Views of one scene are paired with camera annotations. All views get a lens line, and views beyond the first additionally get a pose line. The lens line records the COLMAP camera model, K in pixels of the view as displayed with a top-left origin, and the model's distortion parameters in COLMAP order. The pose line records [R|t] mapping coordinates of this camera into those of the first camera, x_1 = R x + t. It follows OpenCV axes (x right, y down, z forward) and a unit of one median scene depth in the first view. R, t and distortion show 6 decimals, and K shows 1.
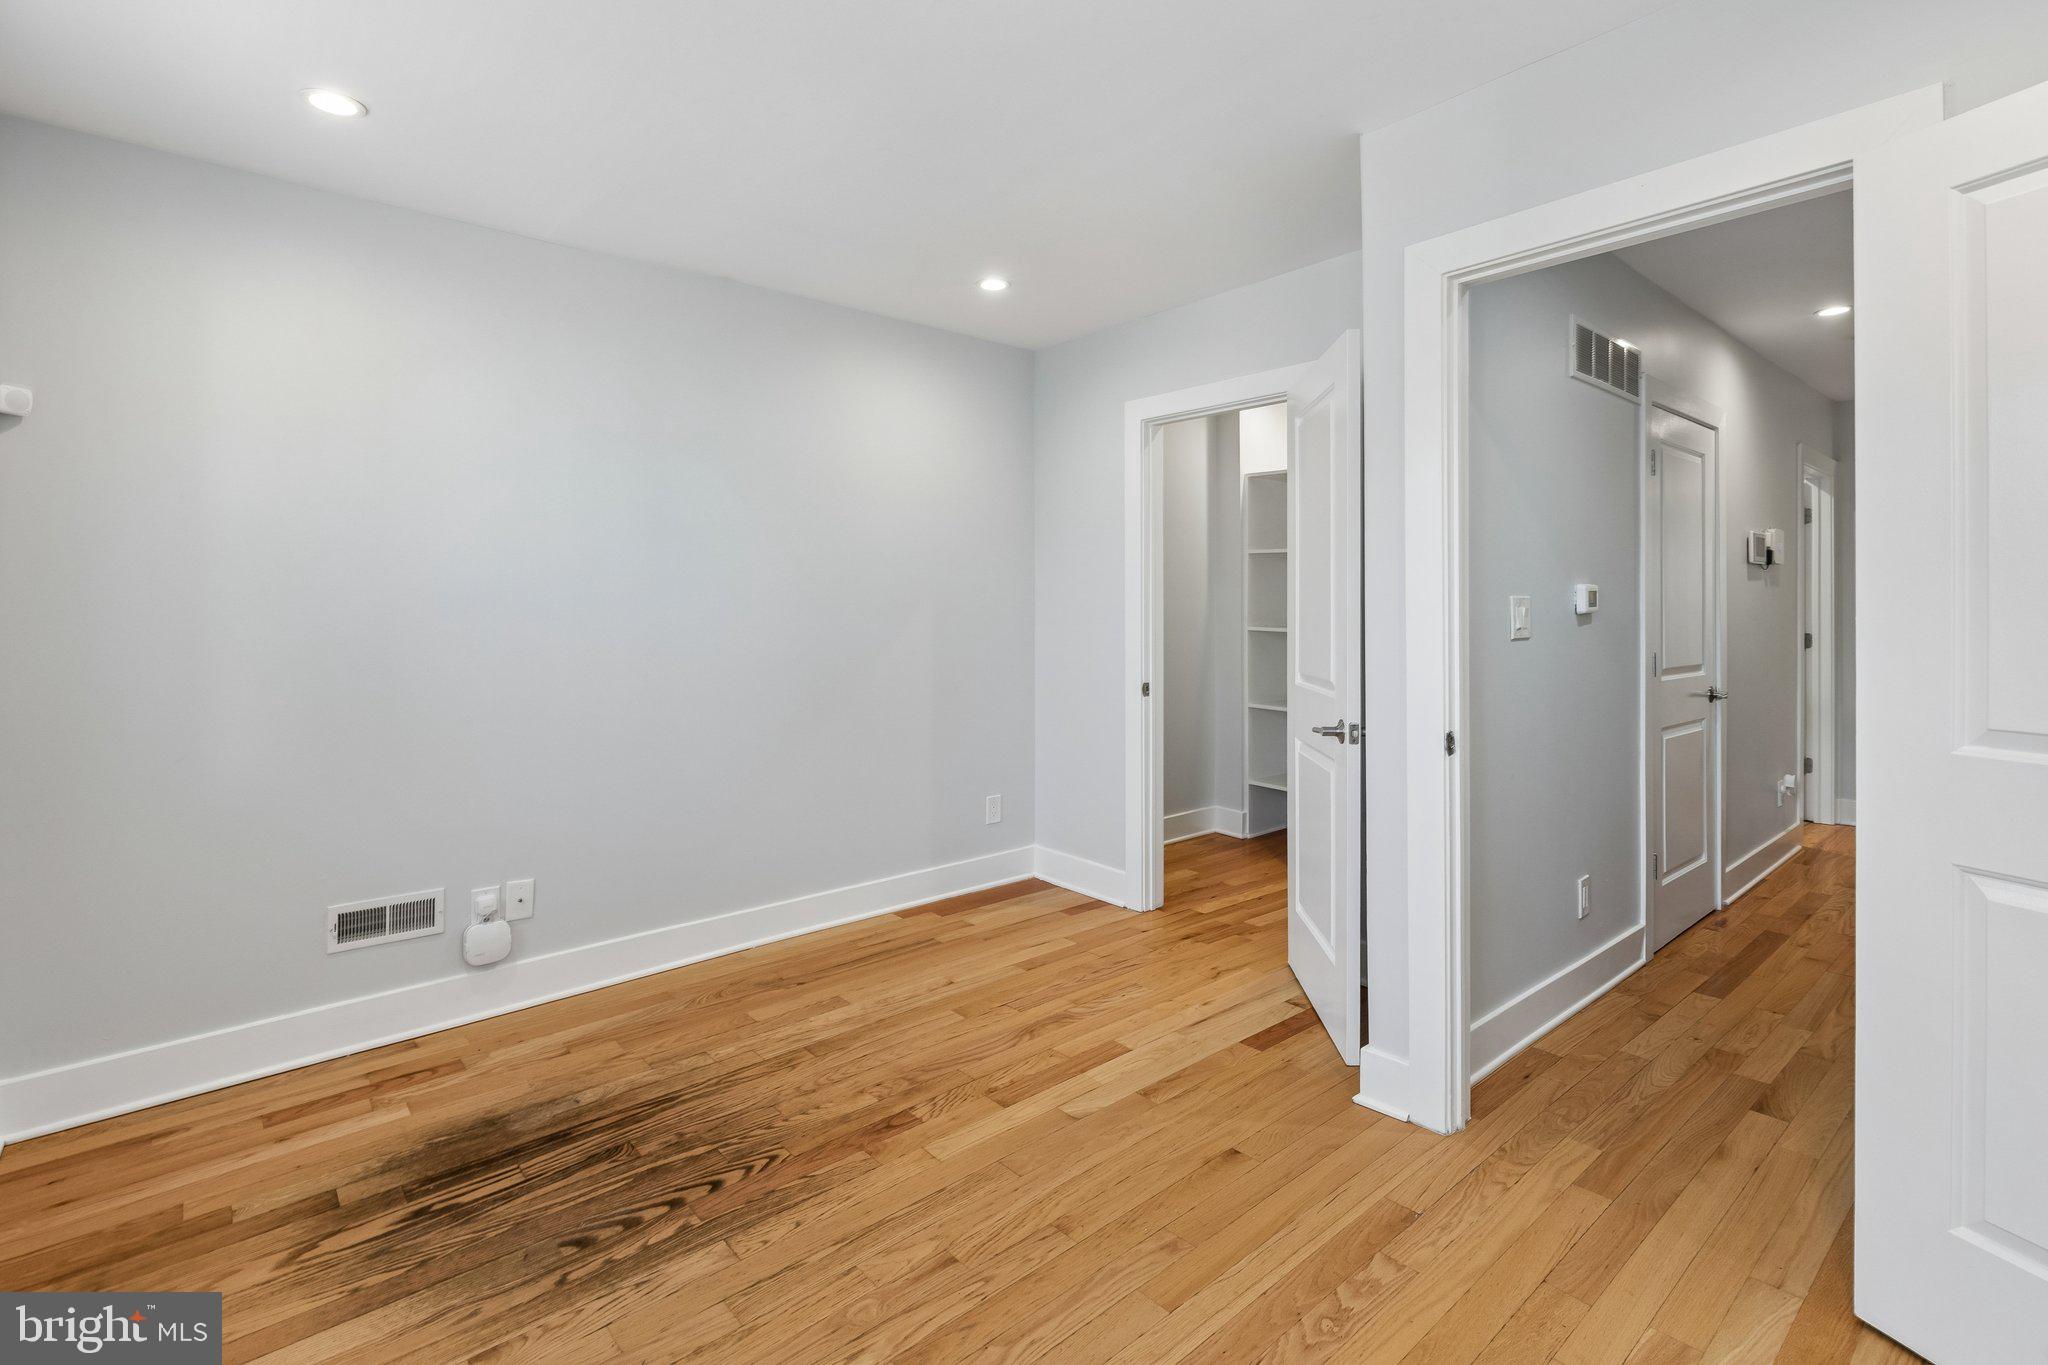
lens RADIAL K [[933.6, 0, 1029.2], [0, 933.6, 607.5], [0, 0, 1]] dist [0.002928, 0.000184]
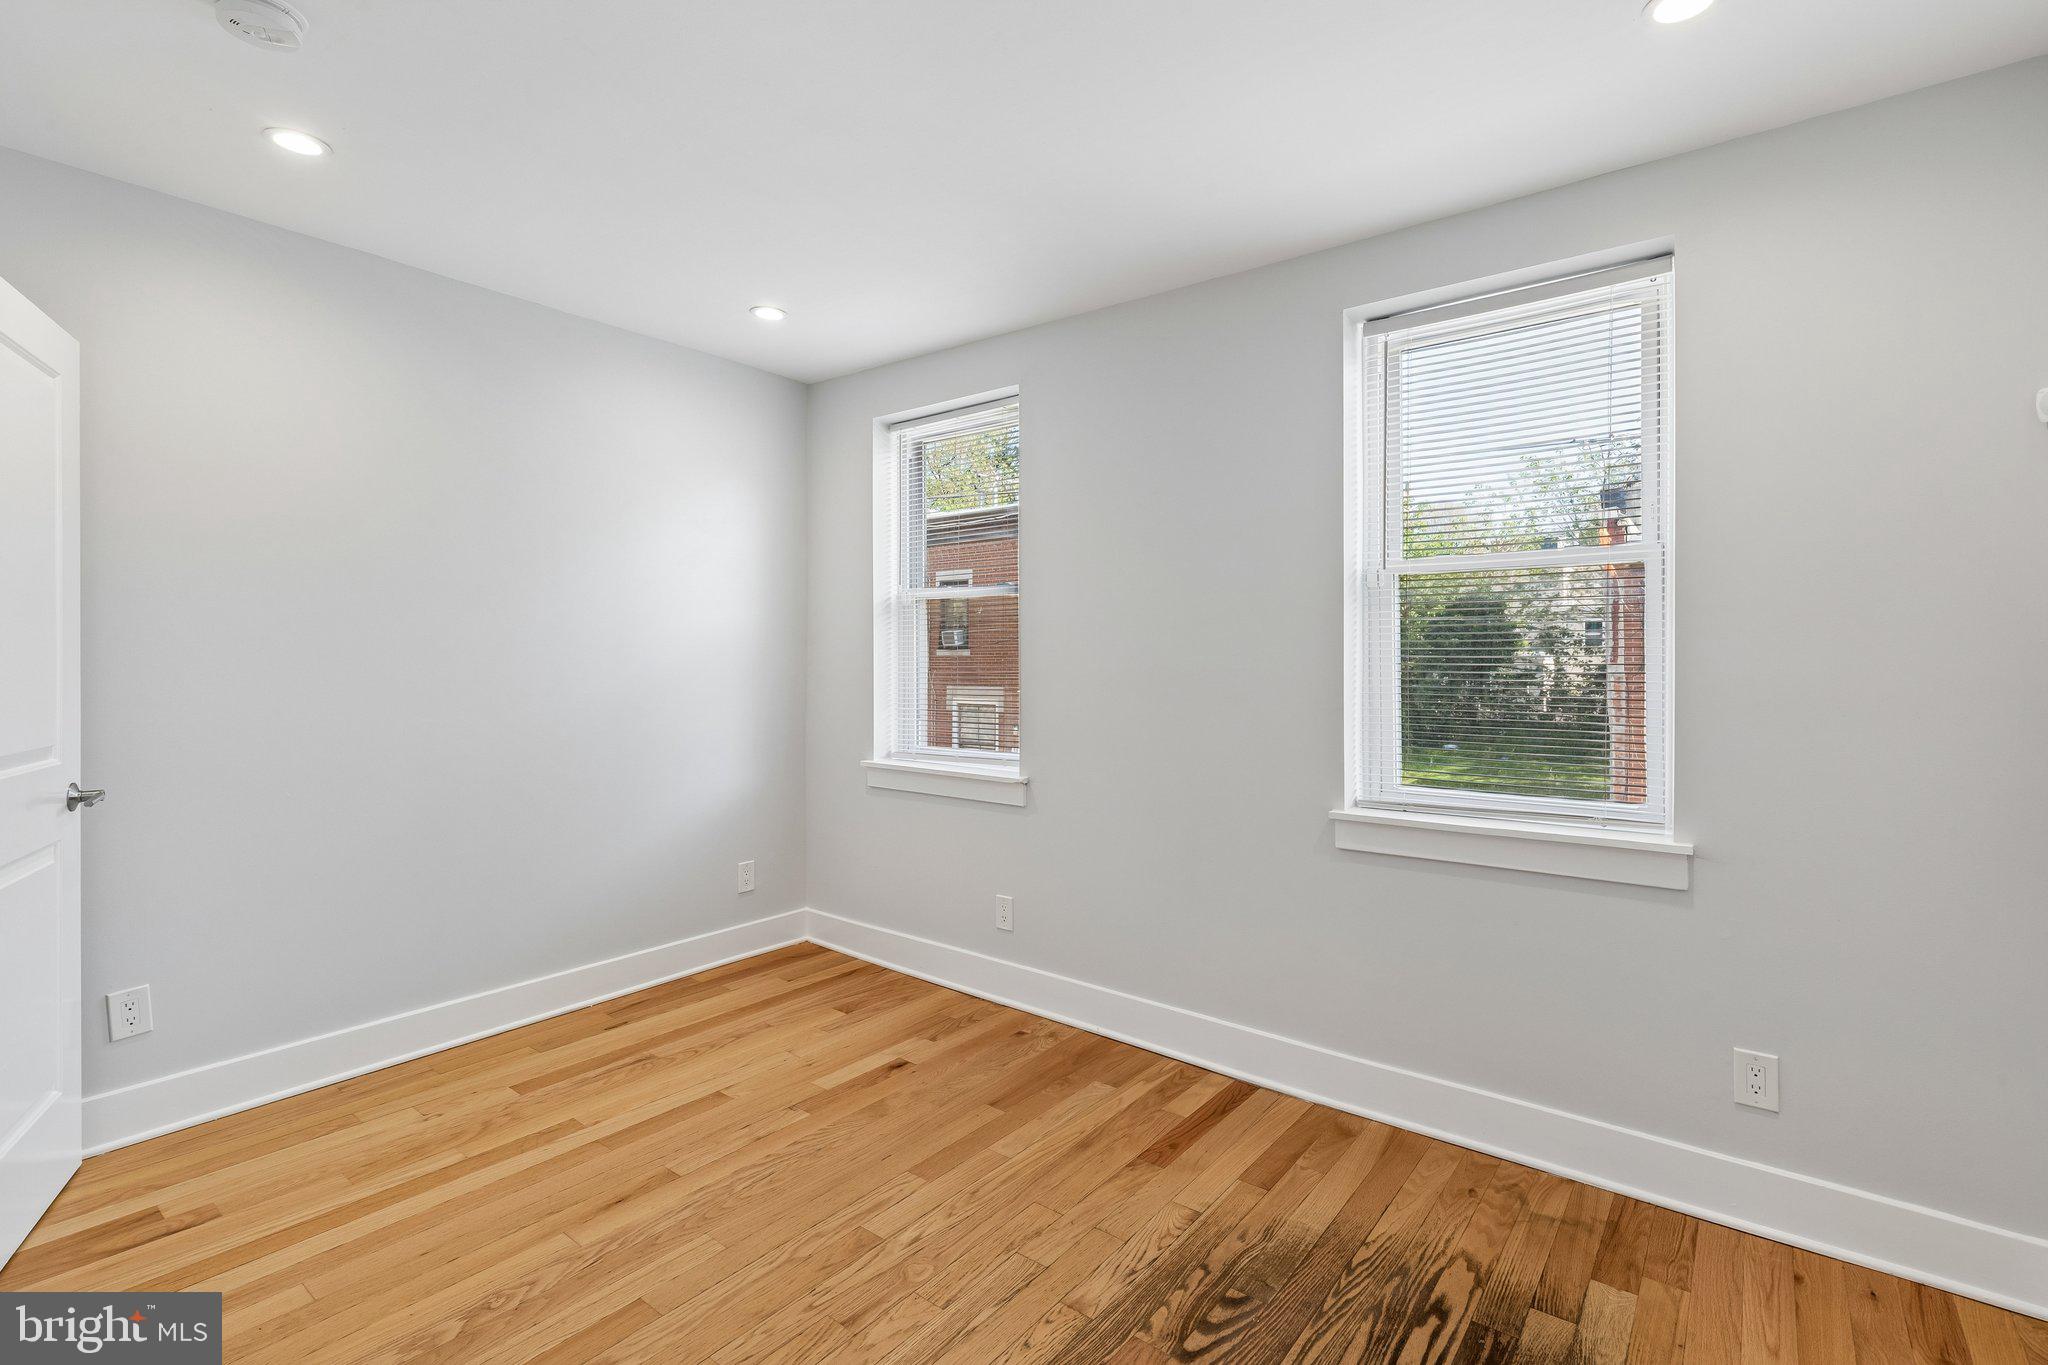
lens RADIAL K [[933.6, 0, 1026.5], [0, 933.6, 670.8], [0, 0, 1]] dist [0.002928, 0.000184]
pose [[-0.981737, 0.005683, -0.190158, -0.084235], [0.003361, 0.999916, 0.012533, -0.000462], [0.190213, 0.011665, -0.981674, 1.981340]]
